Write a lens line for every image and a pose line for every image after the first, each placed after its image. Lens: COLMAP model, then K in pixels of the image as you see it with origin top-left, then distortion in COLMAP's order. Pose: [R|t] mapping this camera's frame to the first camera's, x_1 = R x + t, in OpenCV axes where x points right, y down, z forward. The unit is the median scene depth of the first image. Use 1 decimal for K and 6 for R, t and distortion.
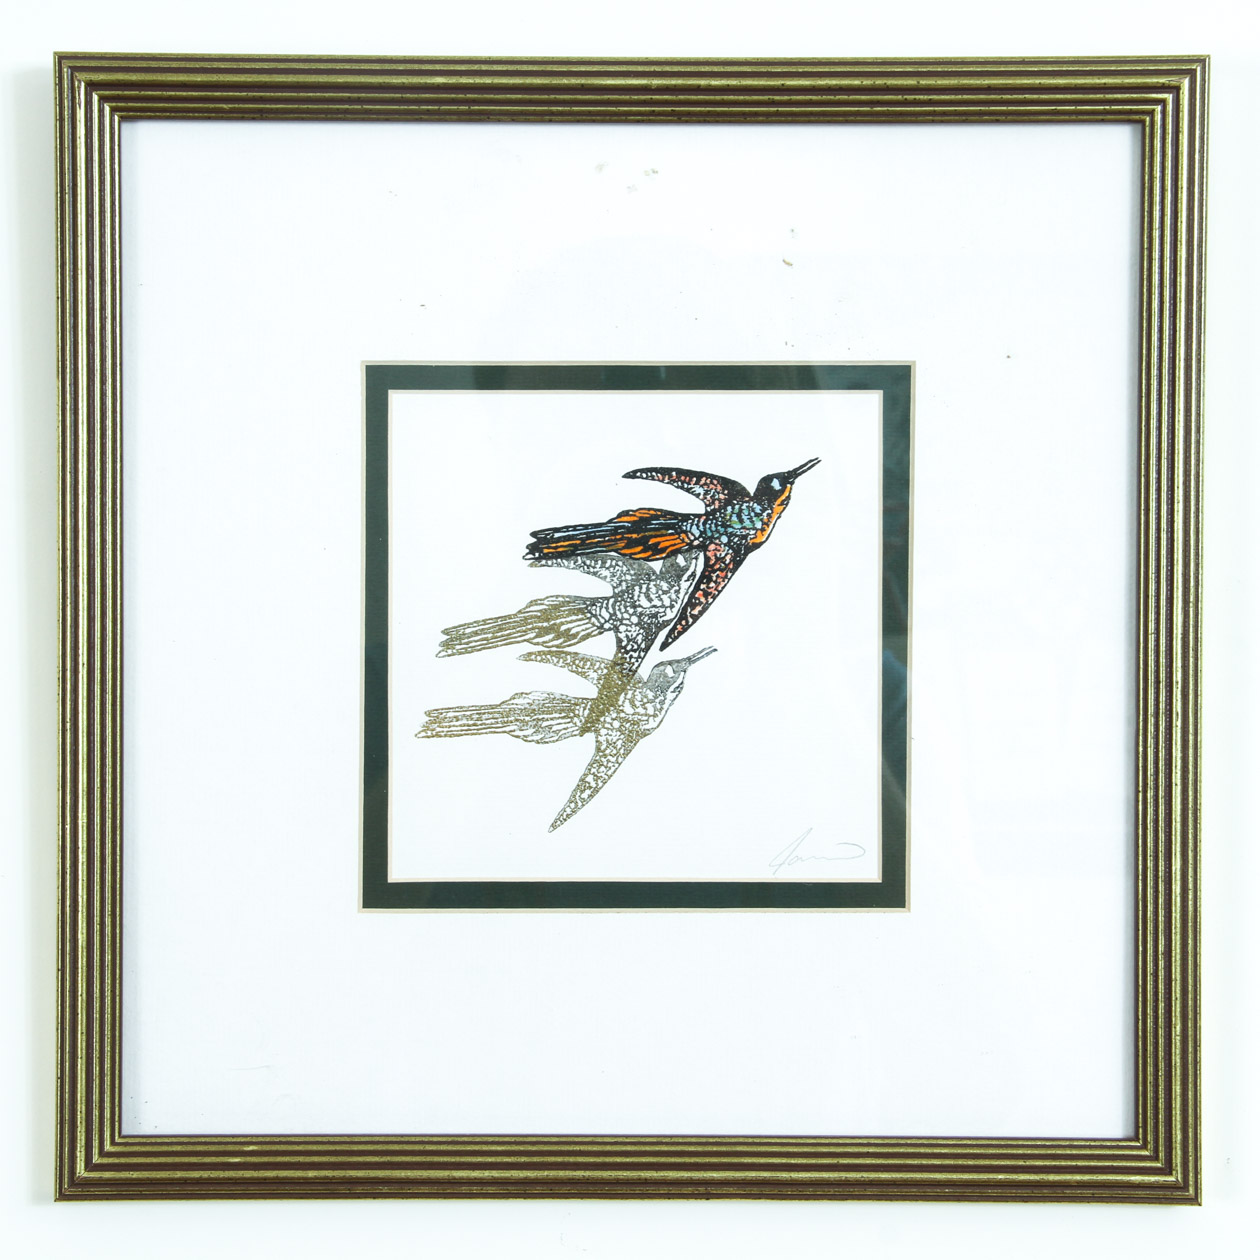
lens RADIAL K [[3465.8, 0, 630.0], [0, 3465.8, 630.0], [0, 0, 1]] dist [1.540865, -16.687164]
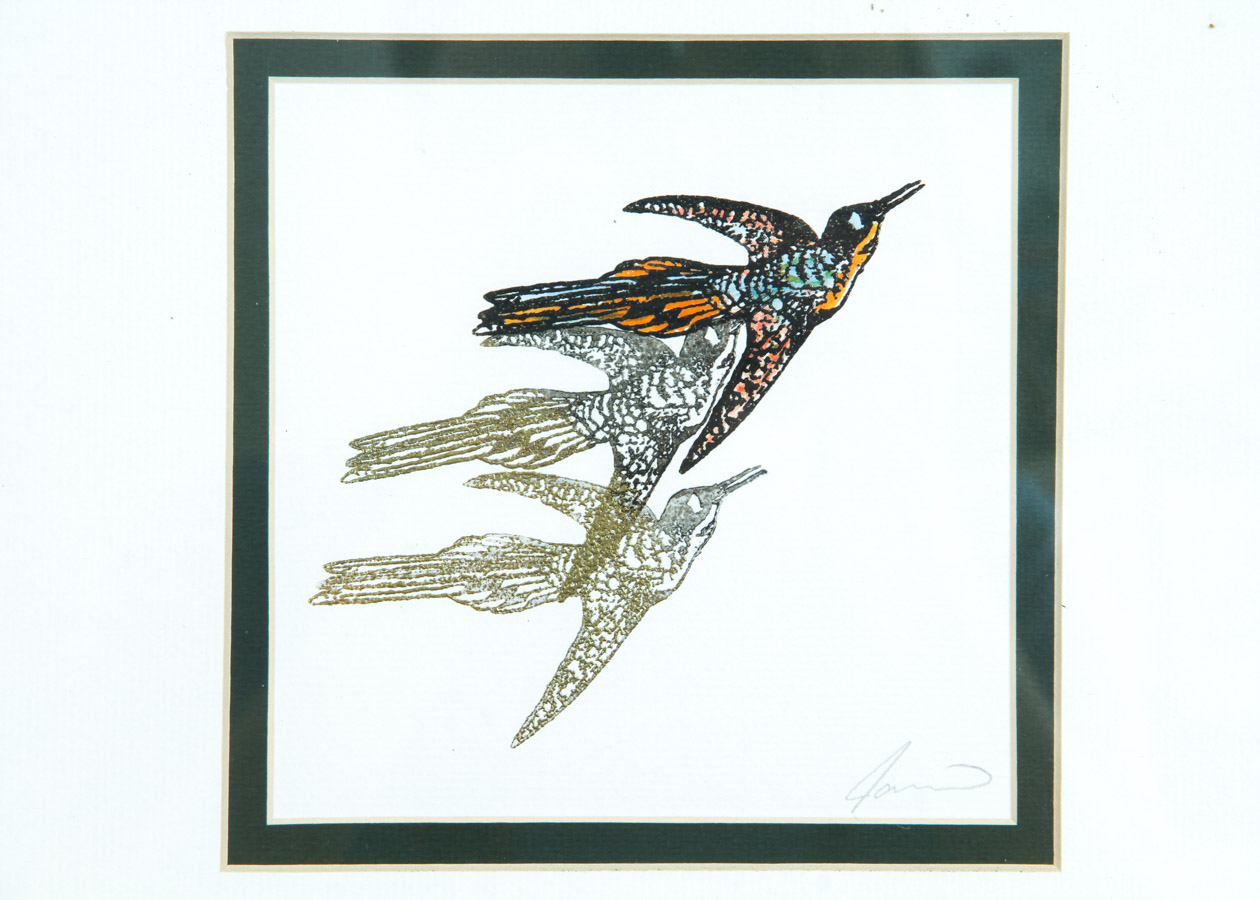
lens RADIAL K [[6837.6, 0, 628.4], [0, 6837.6, 423.0], [0, 0, 1]] dist [3.256572, -1.622082]
pose [[0.999873, 0.000738, 0.015941, -0.022070], [-0.000933, 0.999924, 0.012280, -0.019555], [-0.015930, -0.012294, 0.999798, -0.305728]]
